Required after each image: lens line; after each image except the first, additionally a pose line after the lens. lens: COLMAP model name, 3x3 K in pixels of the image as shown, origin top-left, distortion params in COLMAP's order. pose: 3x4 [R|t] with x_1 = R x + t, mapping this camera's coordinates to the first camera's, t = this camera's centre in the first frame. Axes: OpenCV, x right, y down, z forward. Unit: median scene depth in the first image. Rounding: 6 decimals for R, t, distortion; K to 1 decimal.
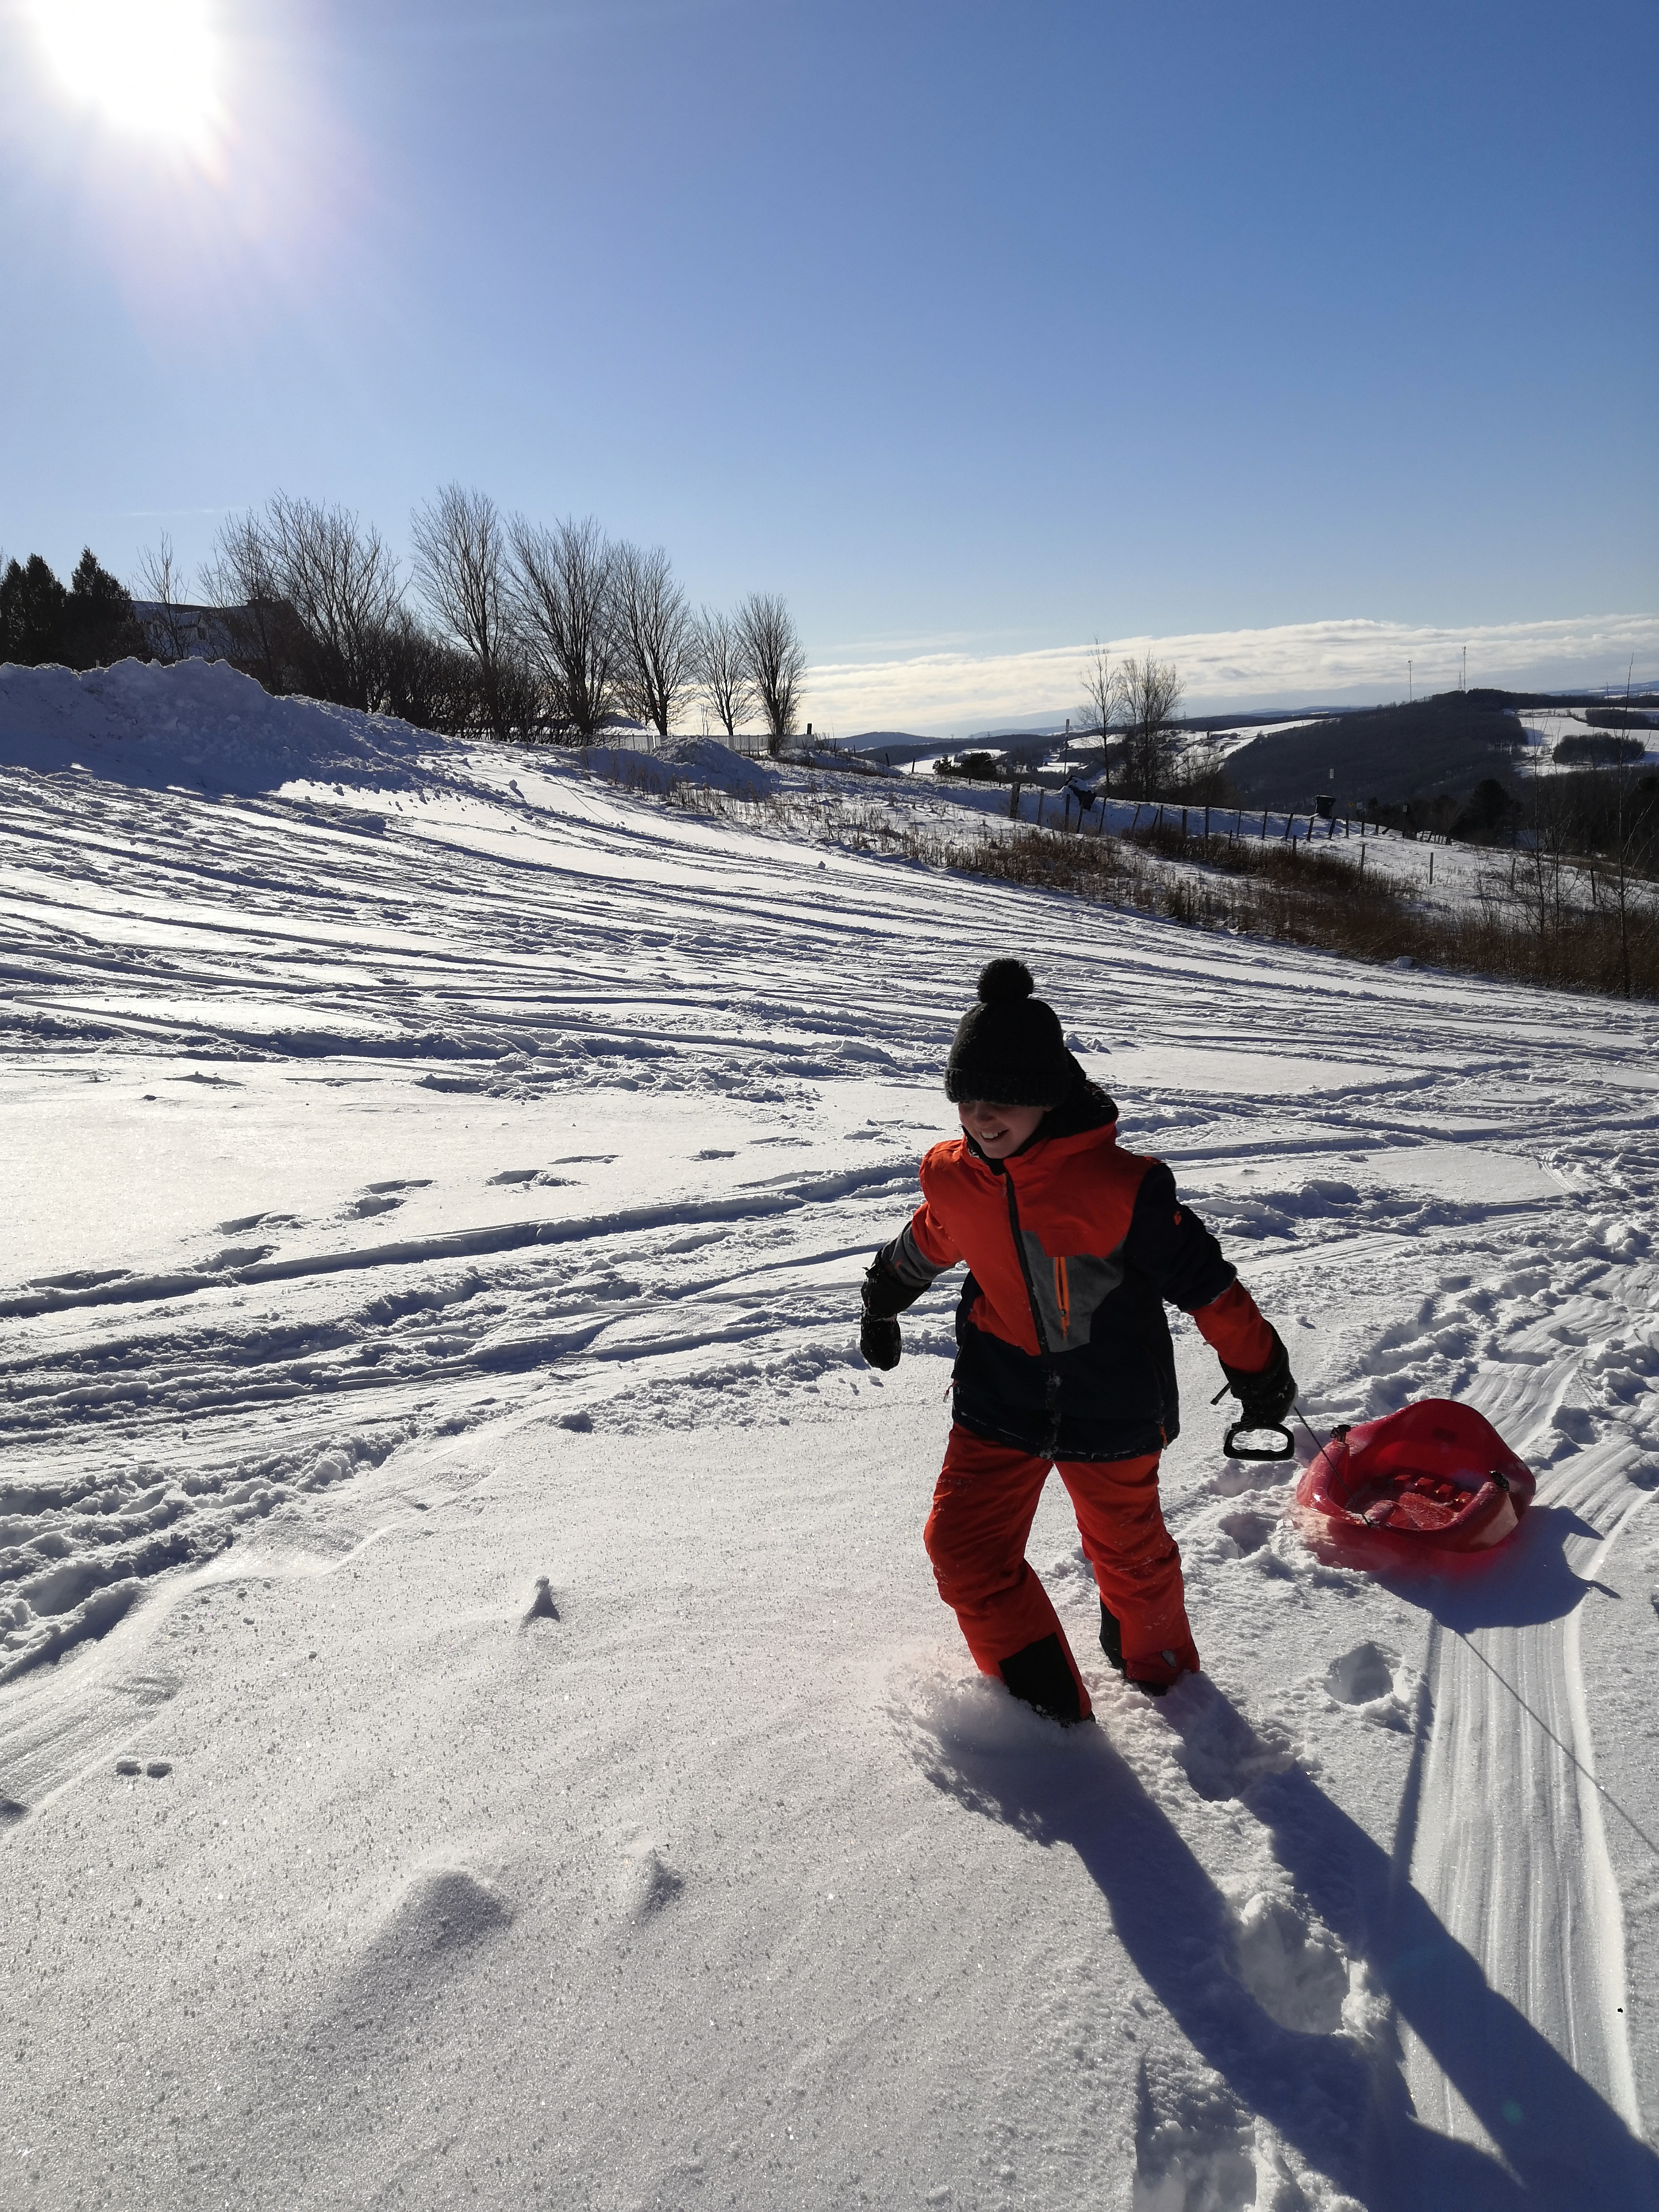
lens RADIAL K [[1737.0, 0, 829.5], [0, 1737.0, 1106.0], [0, 0, 1]] dist [-0.007241, 0.056447]
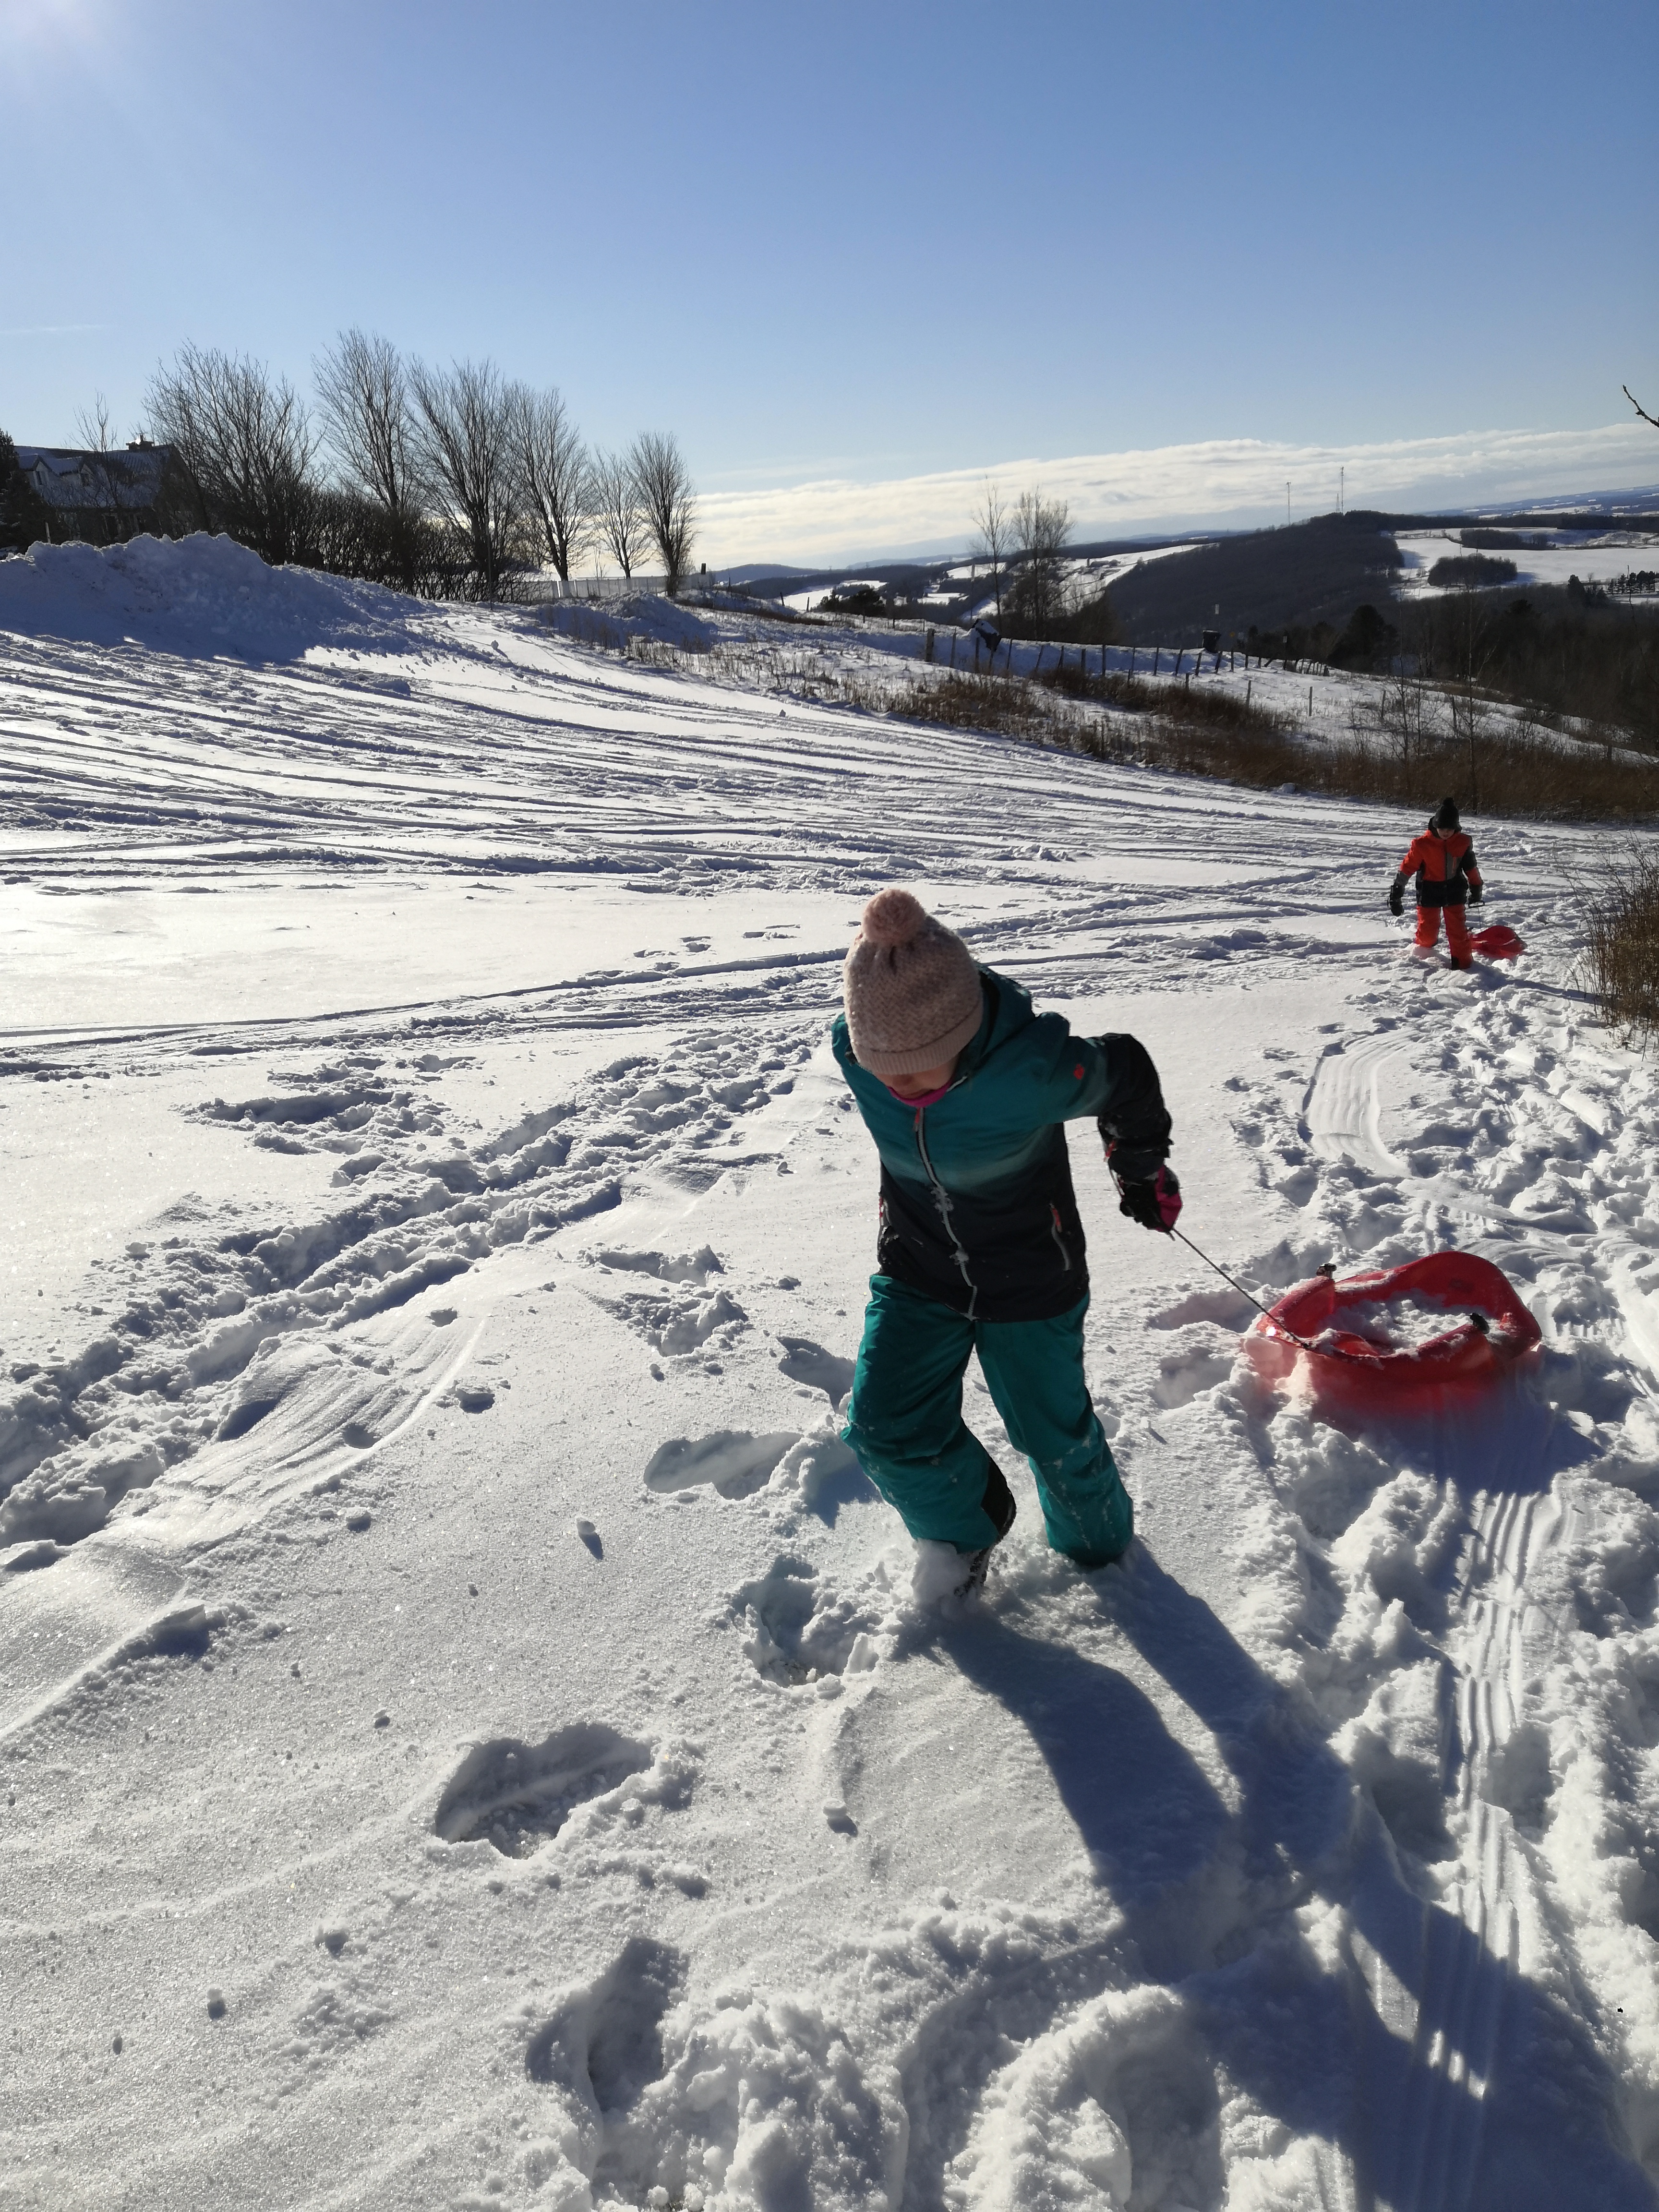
lens RADIAL K [[1737.0, 0, 829.5], [0, 1737.0, 1106.0], [0, 0, 1]] dist [-0.007241, 0.056447]
pose [[0.997497, -0.035344, 0.061237, -0.051140], [0.029671, 0.995392, 0.091188, 0.013079], [-0.064178, -0.089143, 0.993949, -0.145905]]
